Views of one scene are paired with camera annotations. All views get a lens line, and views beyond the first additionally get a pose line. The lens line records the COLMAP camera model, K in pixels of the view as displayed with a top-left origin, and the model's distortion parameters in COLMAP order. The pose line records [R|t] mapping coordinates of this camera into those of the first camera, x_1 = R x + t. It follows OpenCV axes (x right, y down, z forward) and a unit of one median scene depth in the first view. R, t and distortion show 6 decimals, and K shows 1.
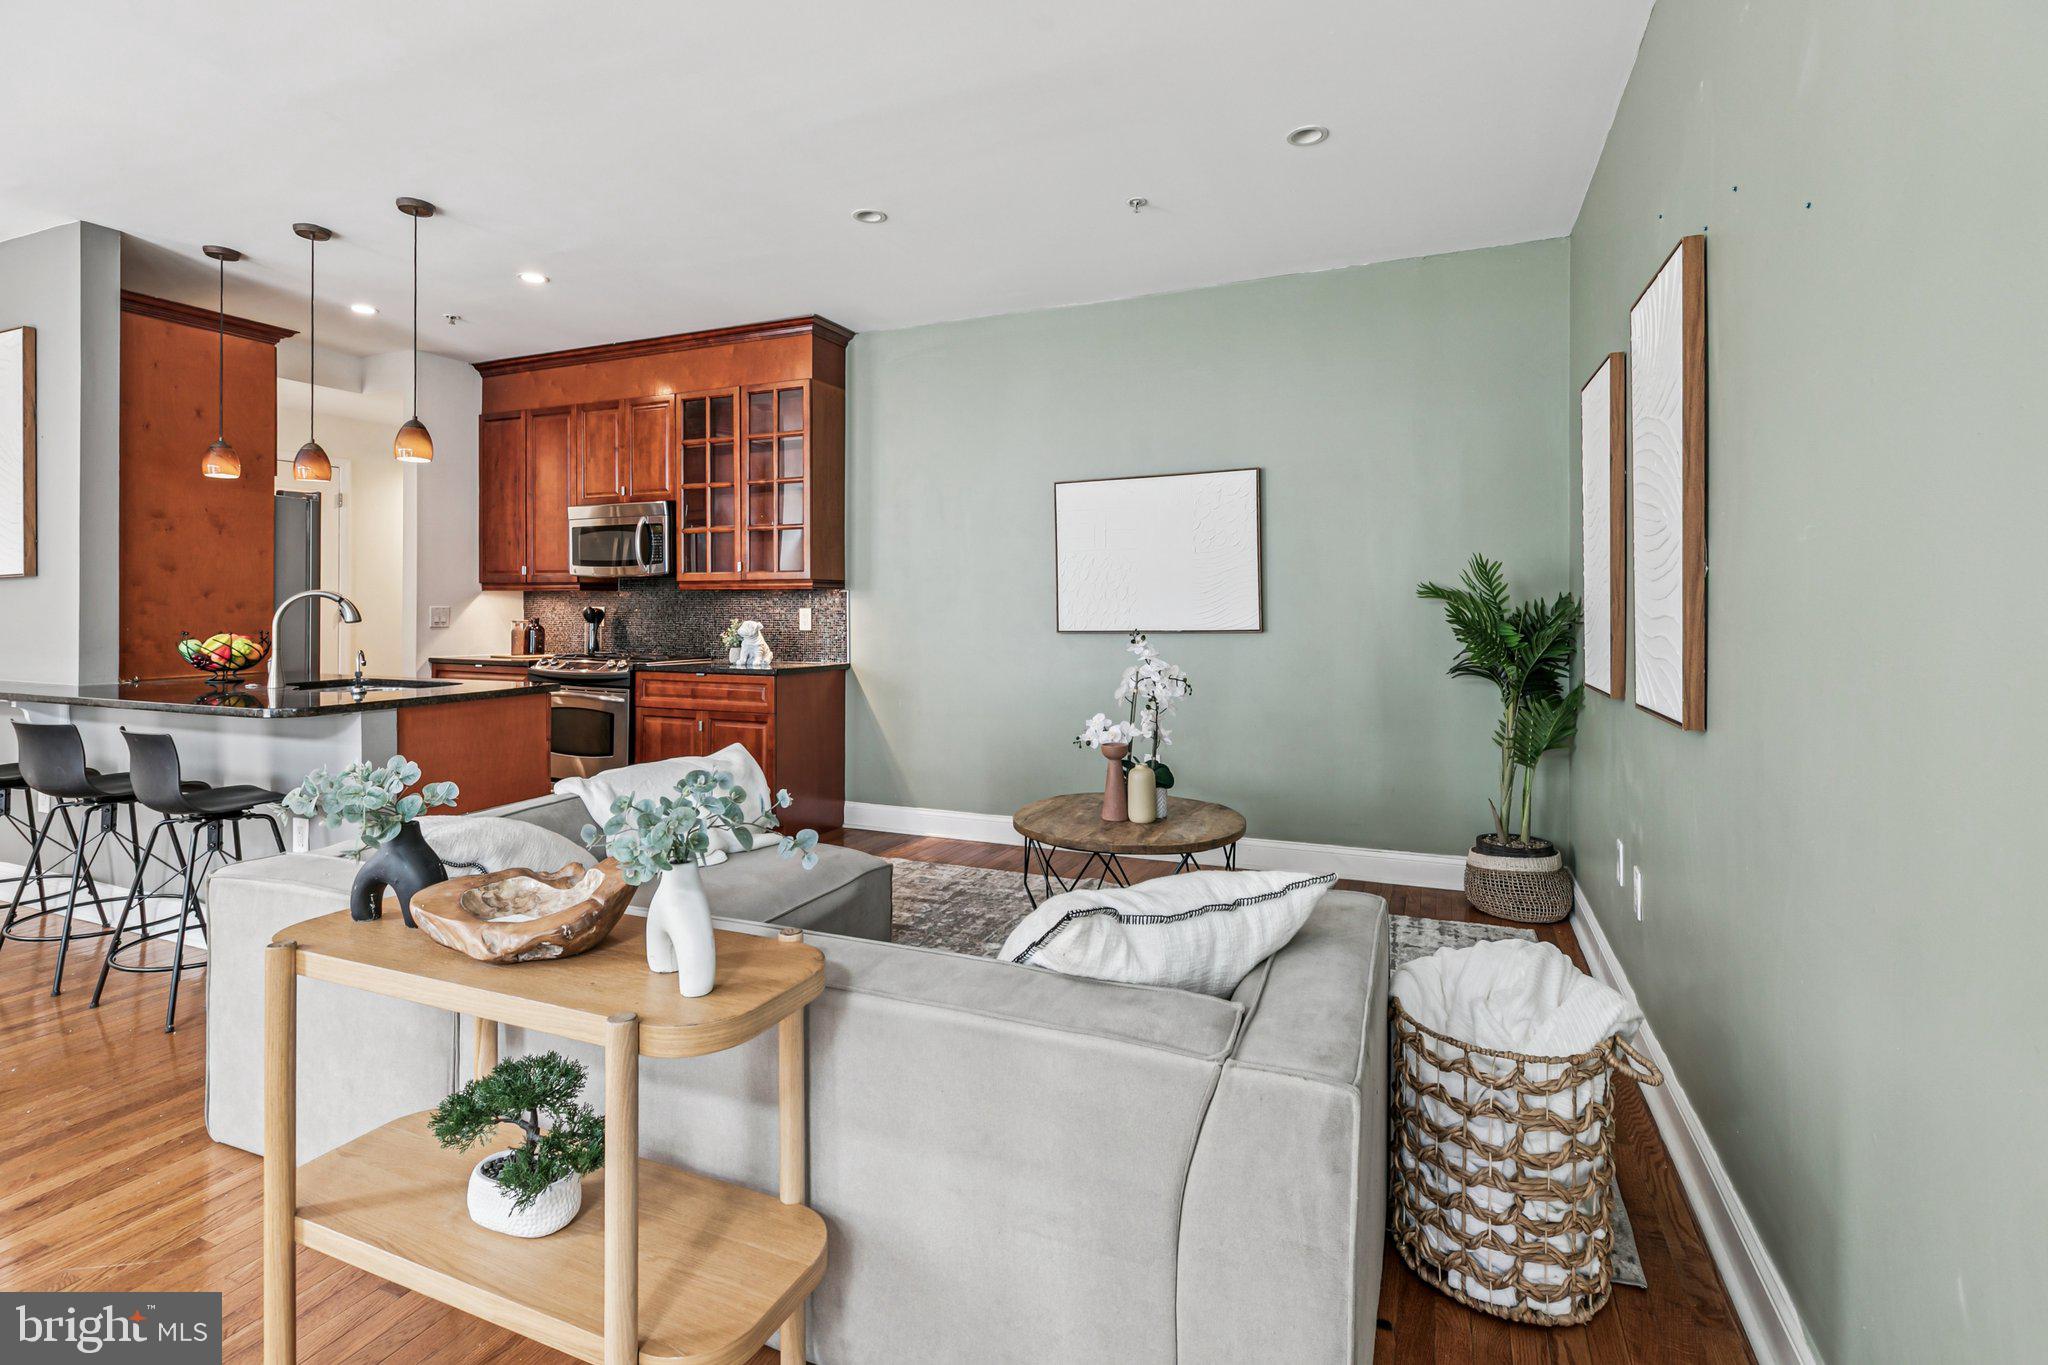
lens RADIAL K [[952.0, 0, 1025.9], [0, 952.0, 601.8], [0, 0, 1]] dist [0.004254, -0.000545]
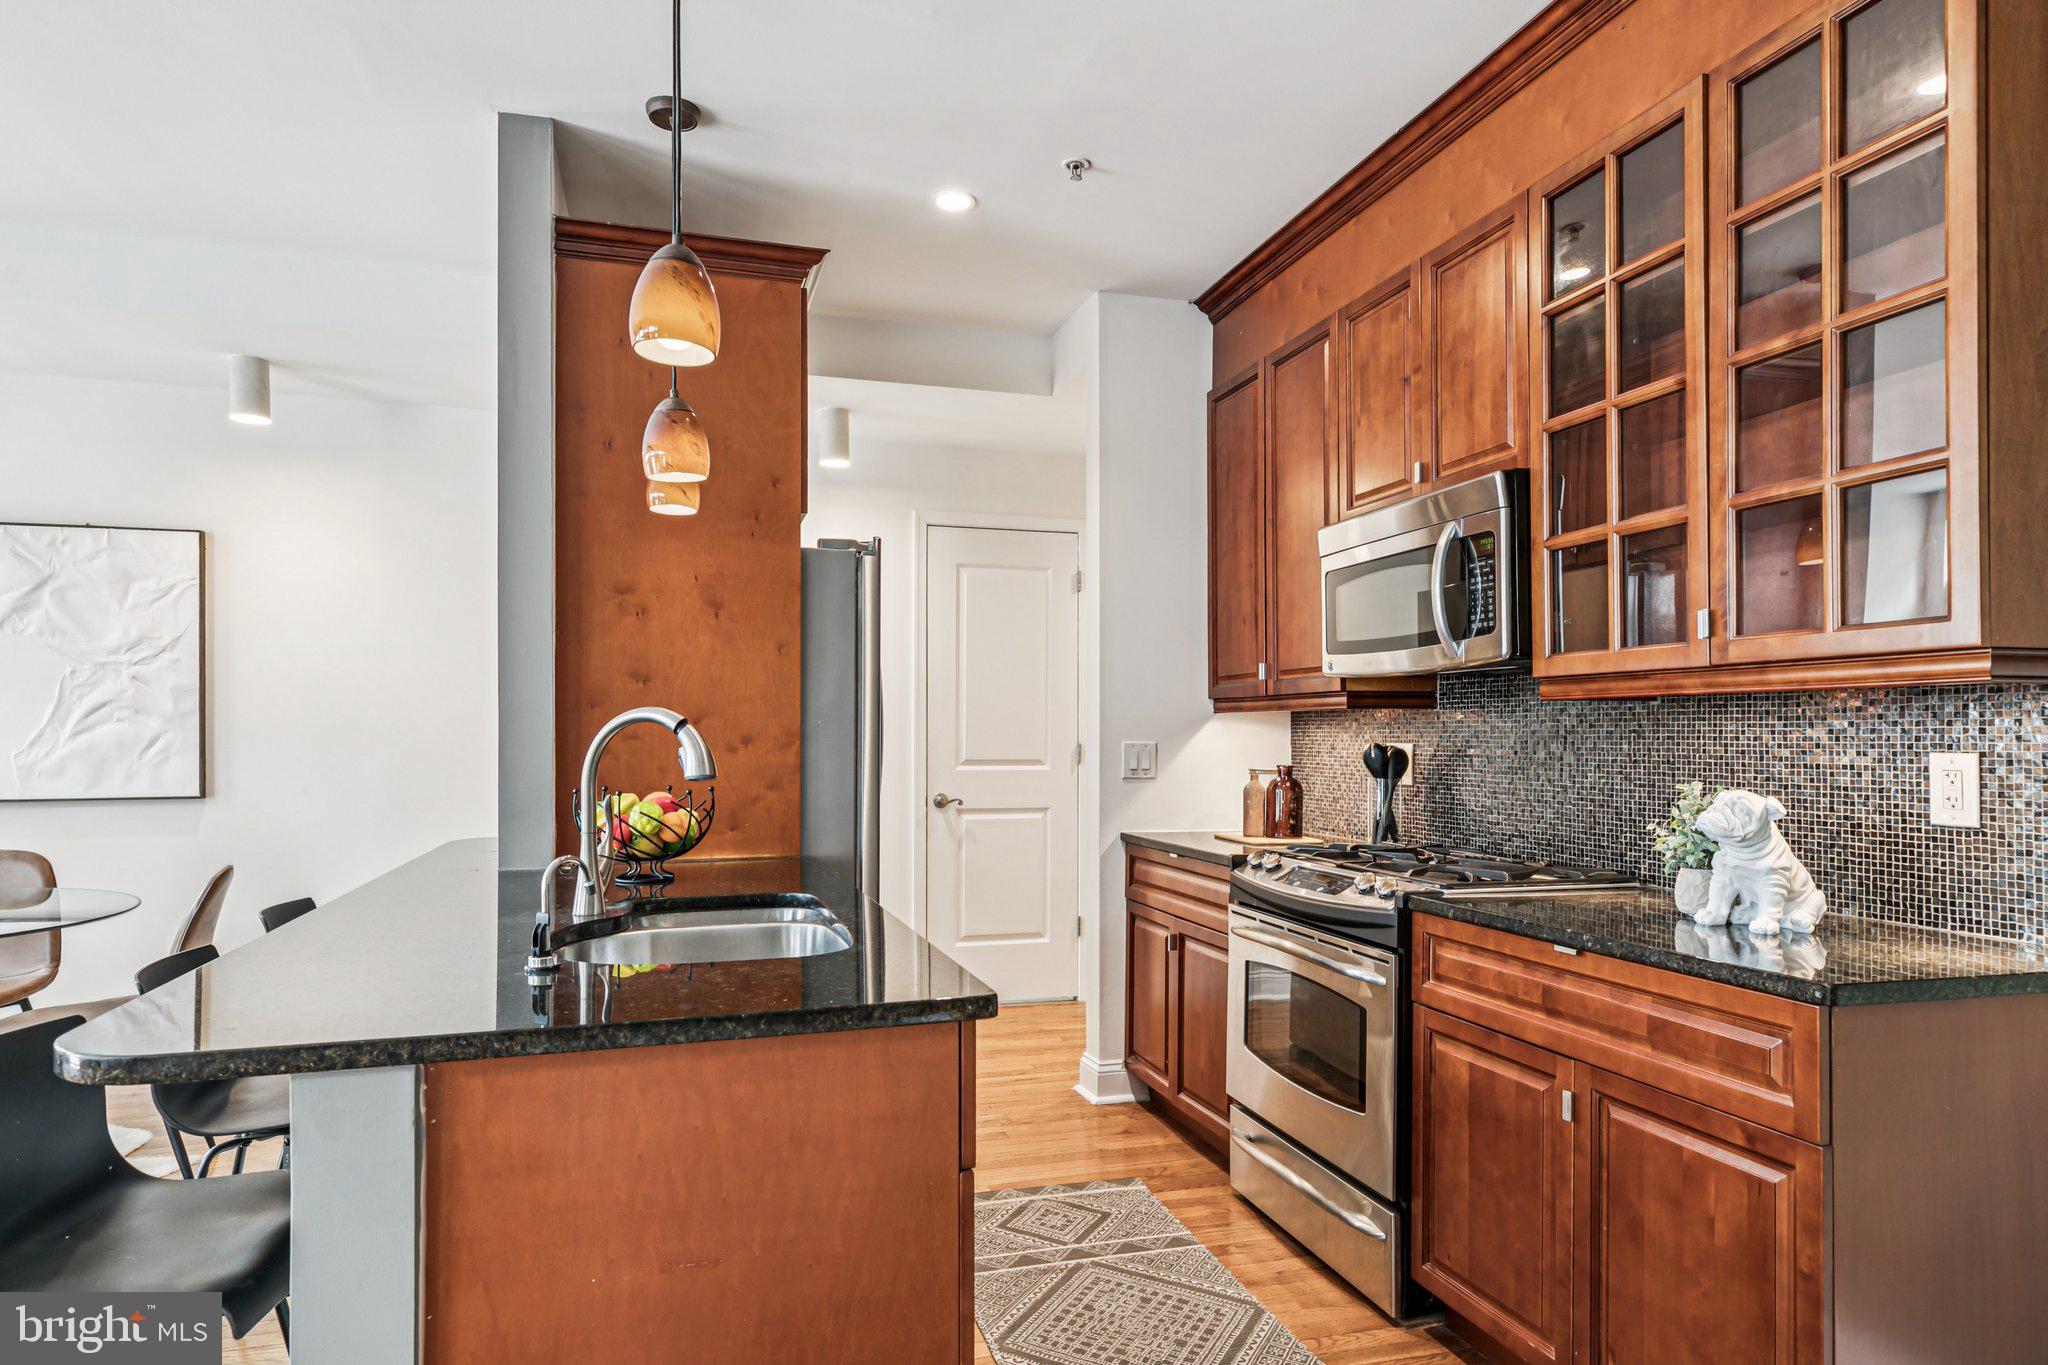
lens RADIAL K [[1183.8, 0, 1023.3], [0, 1183.8, 726.5], [0, 0, 1]] dist [0.009838, 0.000627]
pose [[0.639025, -0.006243, -0.769161, -0.175325], [0.002101, 0.999977, -0.006371, 0.000527], [0.769183, 0.002455, 0.639024, 0.719627]]
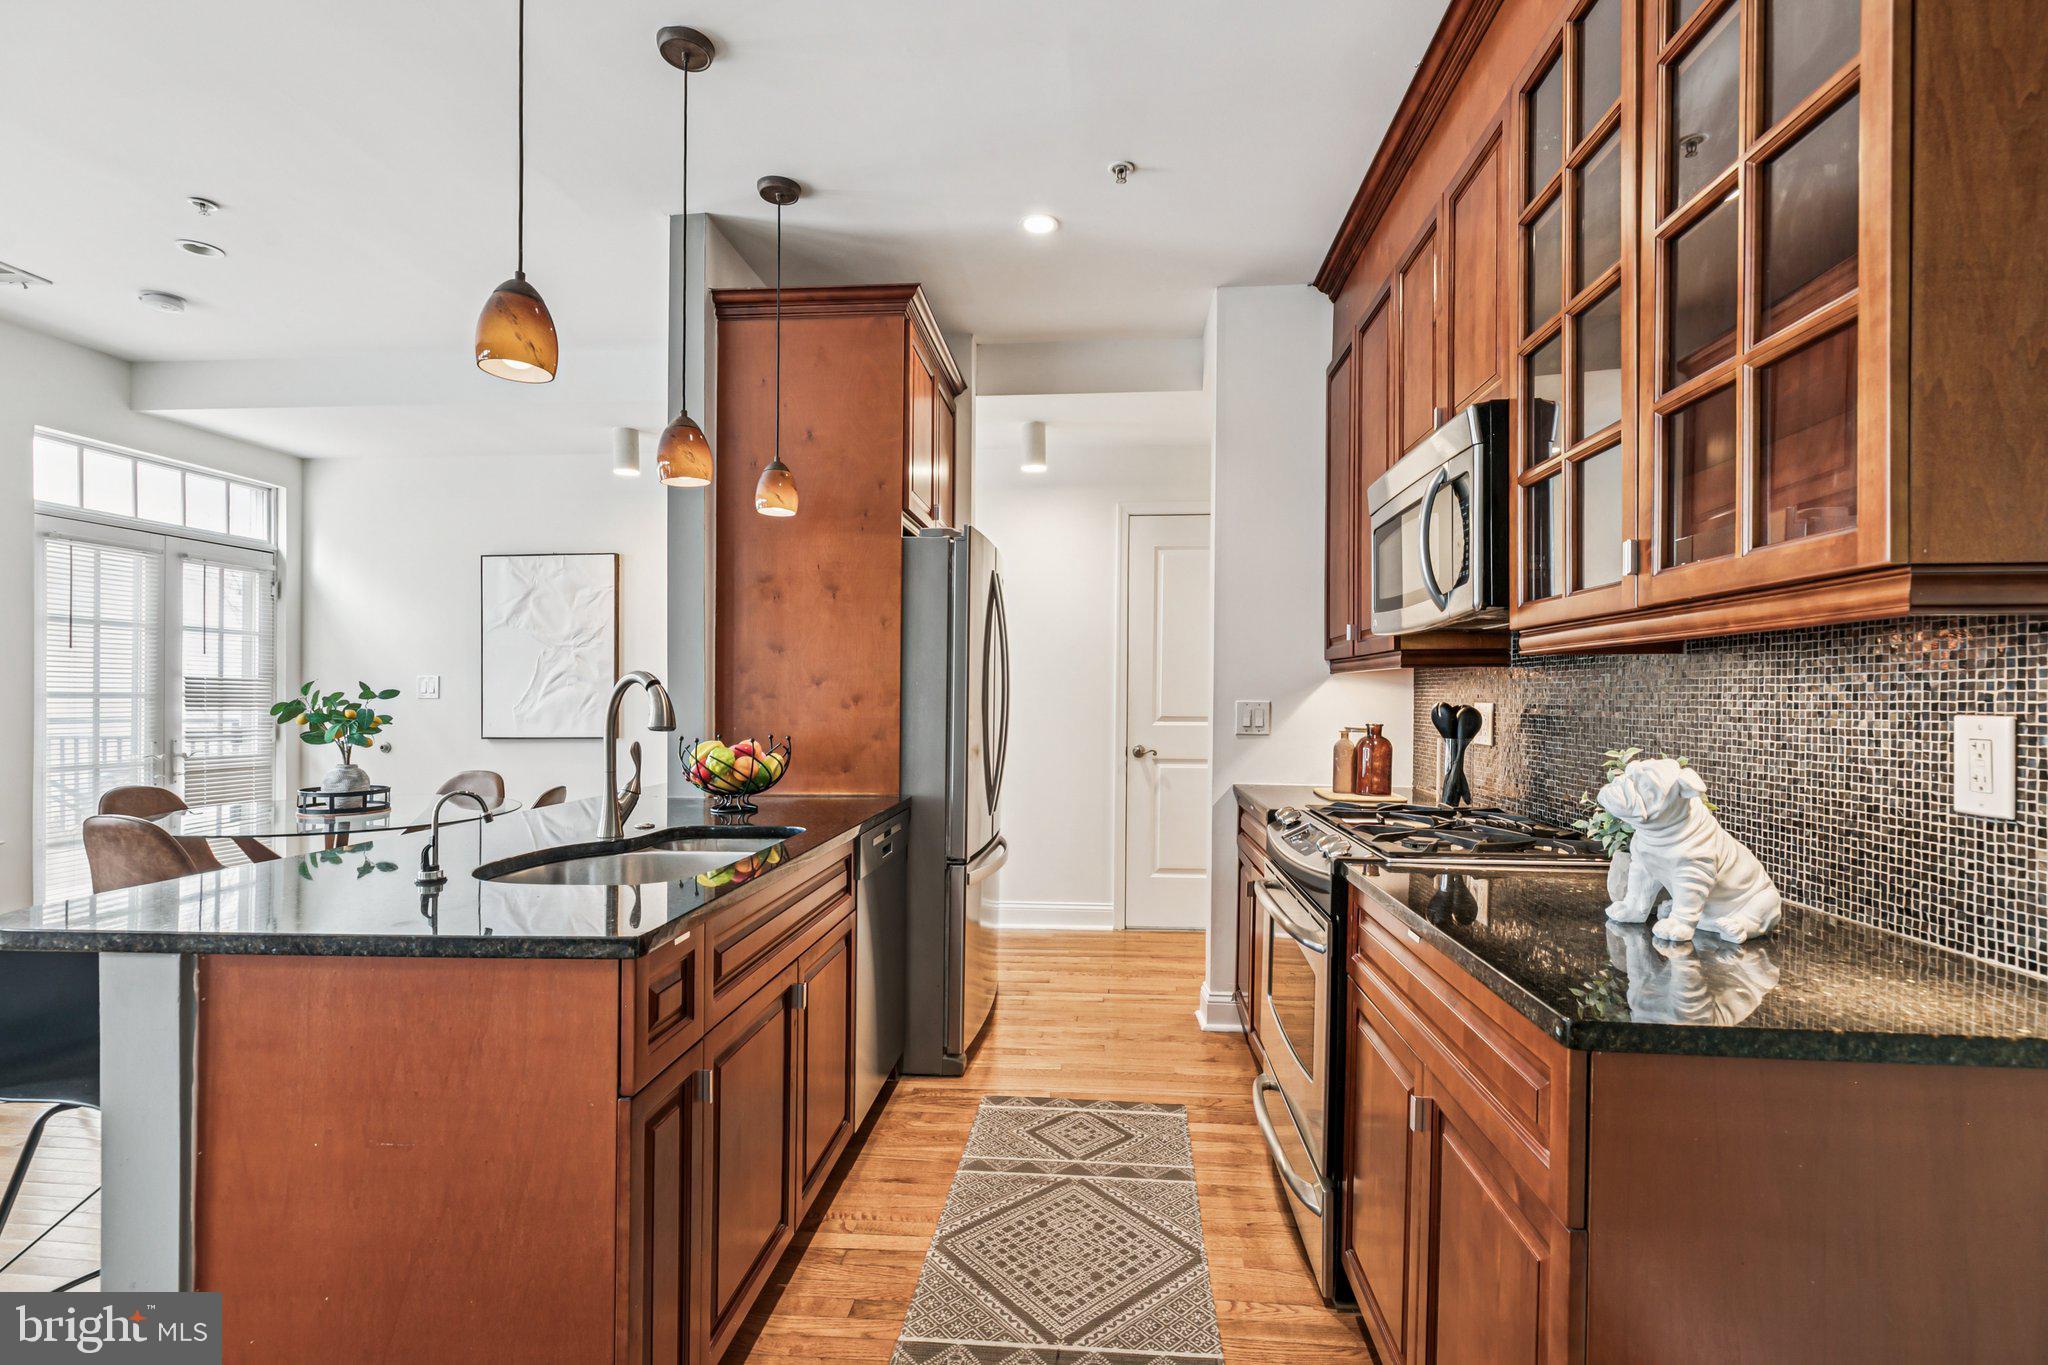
lens RADIAL K [[944.4, 0, 1049.7], [0, 944.4, 701.5], [0, 0, 1]] dist [0.001839, 0.000284]
pose [[0.322085, 0.004583, -0.946700, -0.126892], [0.002151, 0.999982, 0.005572, 0.002680], [0.946708, -0.003831, 0.322070, 0.977299]]
